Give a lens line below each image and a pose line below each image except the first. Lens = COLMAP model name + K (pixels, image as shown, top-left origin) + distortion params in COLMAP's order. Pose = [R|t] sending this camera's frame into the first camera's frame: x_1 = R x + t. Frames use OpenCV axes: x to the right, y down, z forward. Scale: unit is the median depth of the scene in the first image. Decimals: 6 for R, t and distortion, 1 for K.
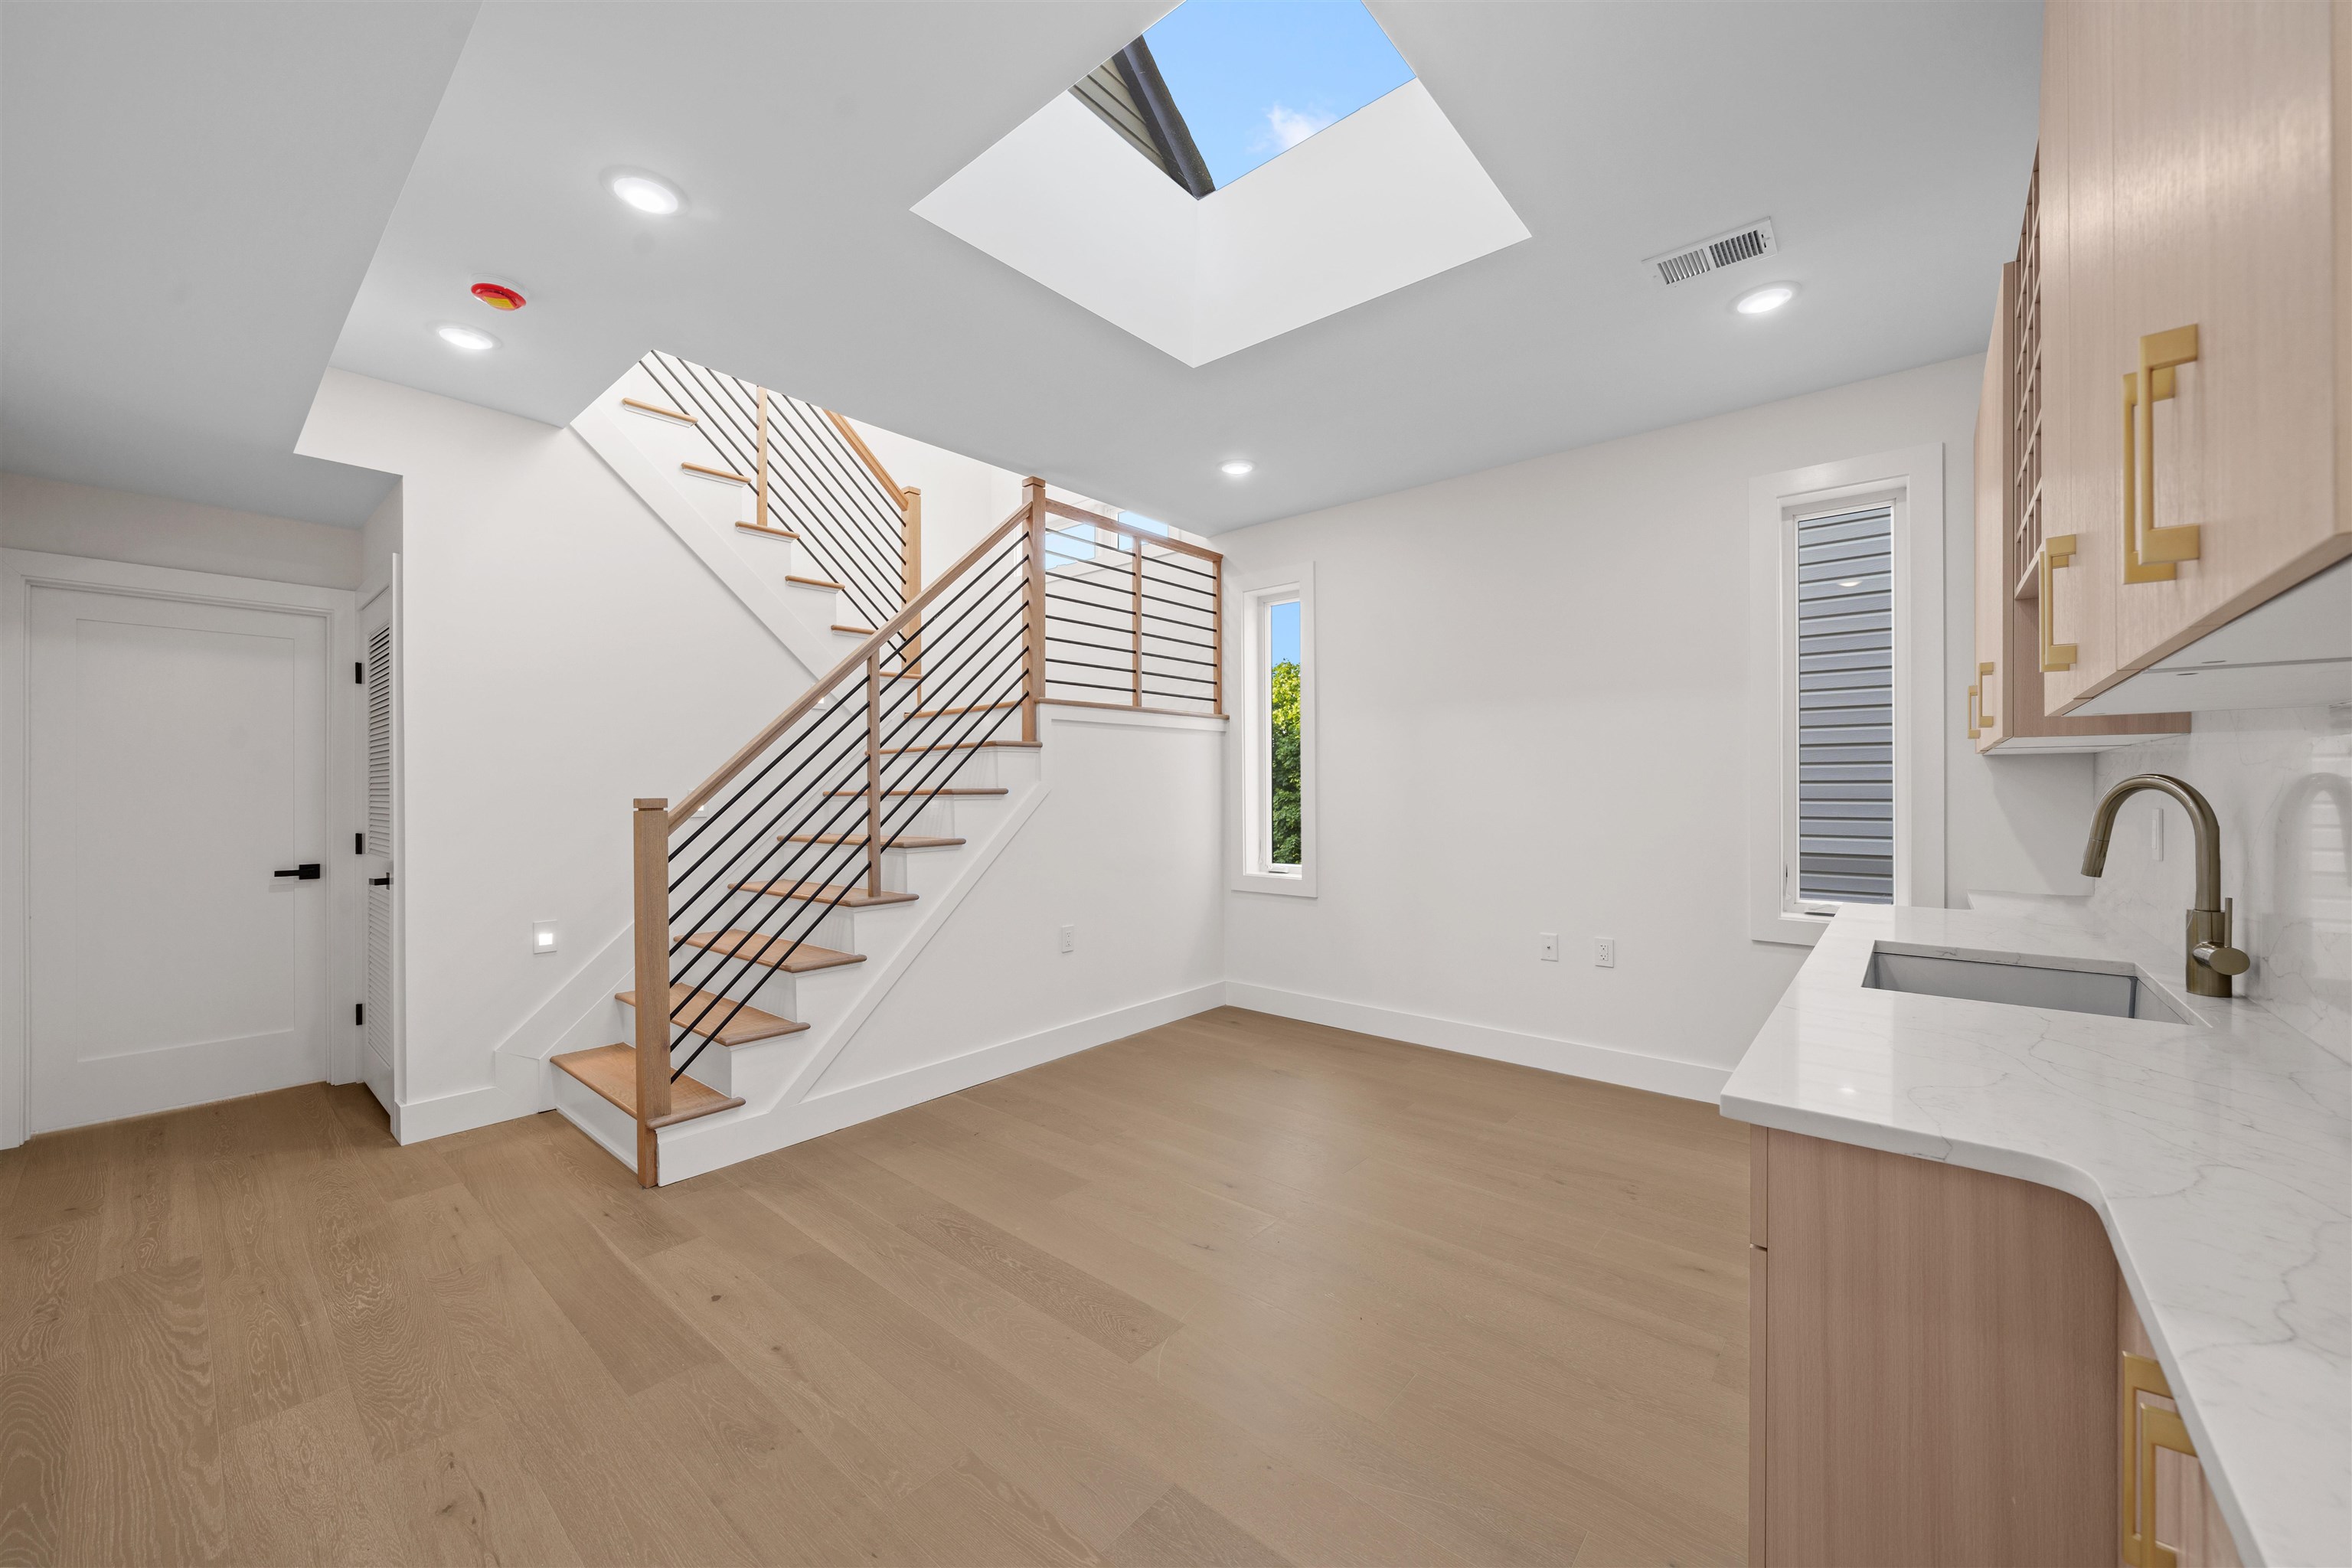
lens RADIAL K [[901.5, 0, 1168.3], [0, 901.5, 788.2], [0, 0, 1]] dist [-0.002662, -0.000079]
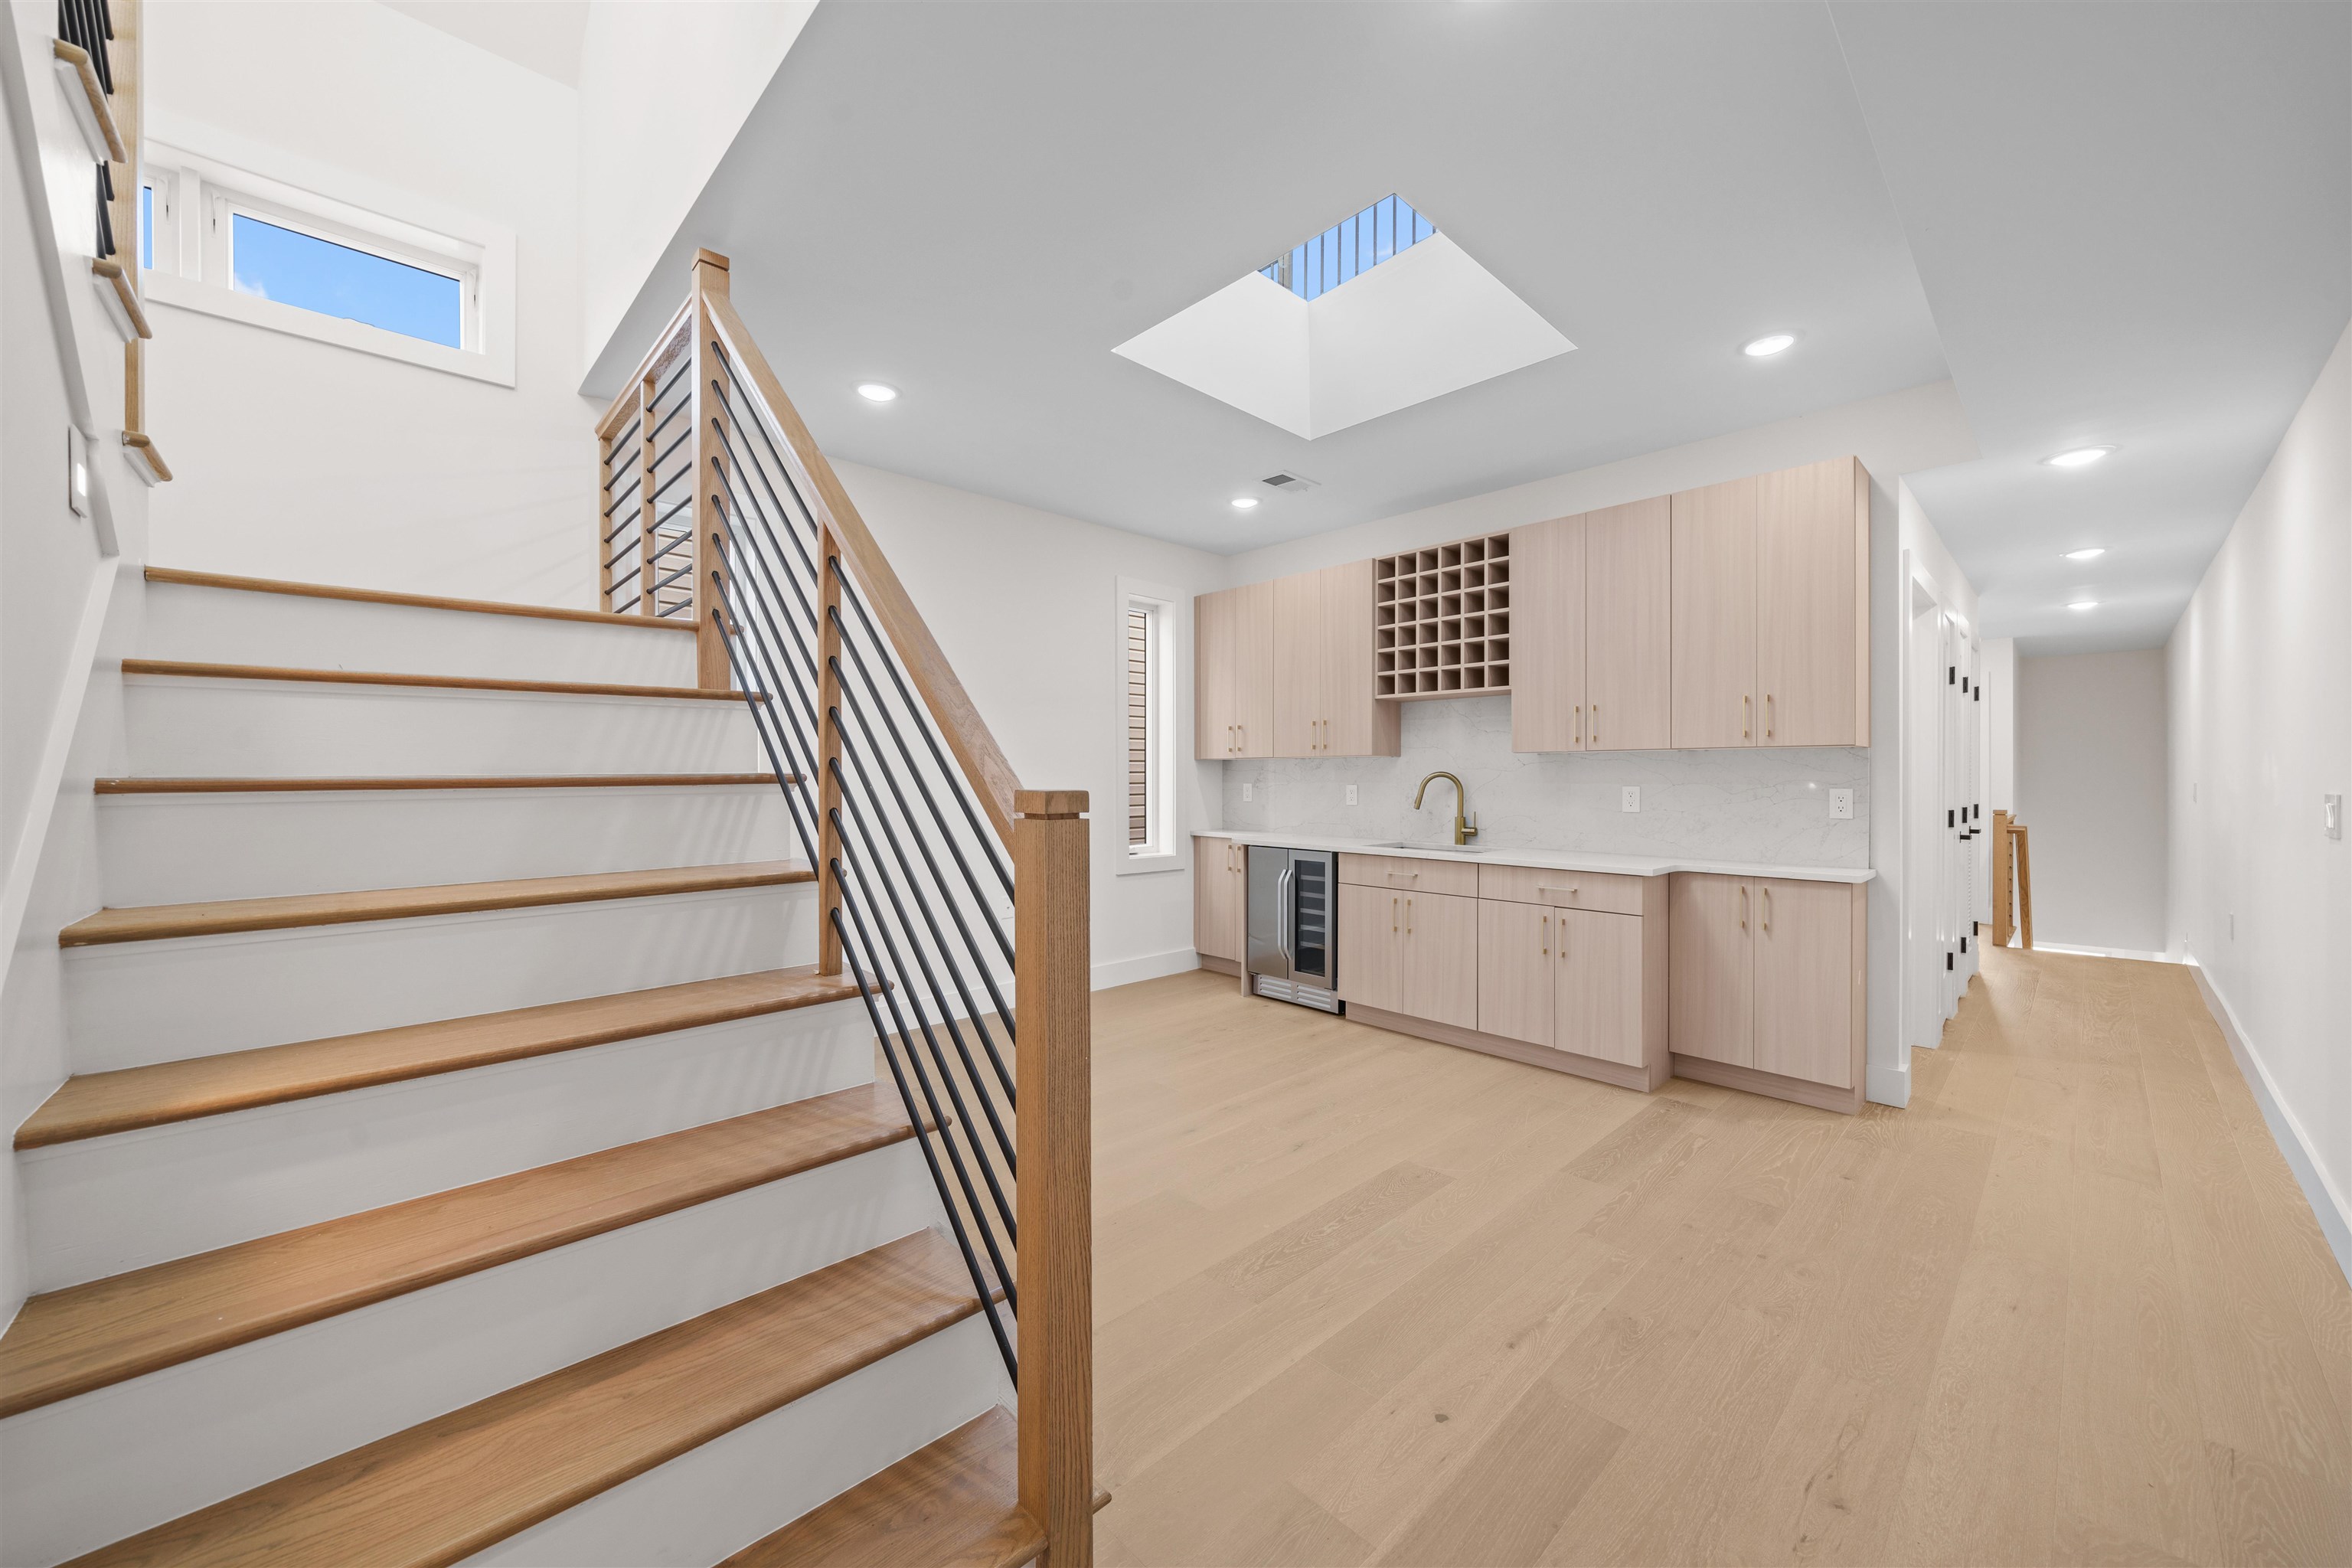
lens RADIAL K [[901.5, 0, 1170.5], [0, 901.5, 786.0], [0, 0, 1]] dist [-0.002662, -0.000079]
pose [[0.071112, -0.005188, 0.997455, -1.452185], [-0.003978, 0.999977, 0.005485, 0.012234], [-0.997460, -0.004358, 0.071090, 1.320125]]
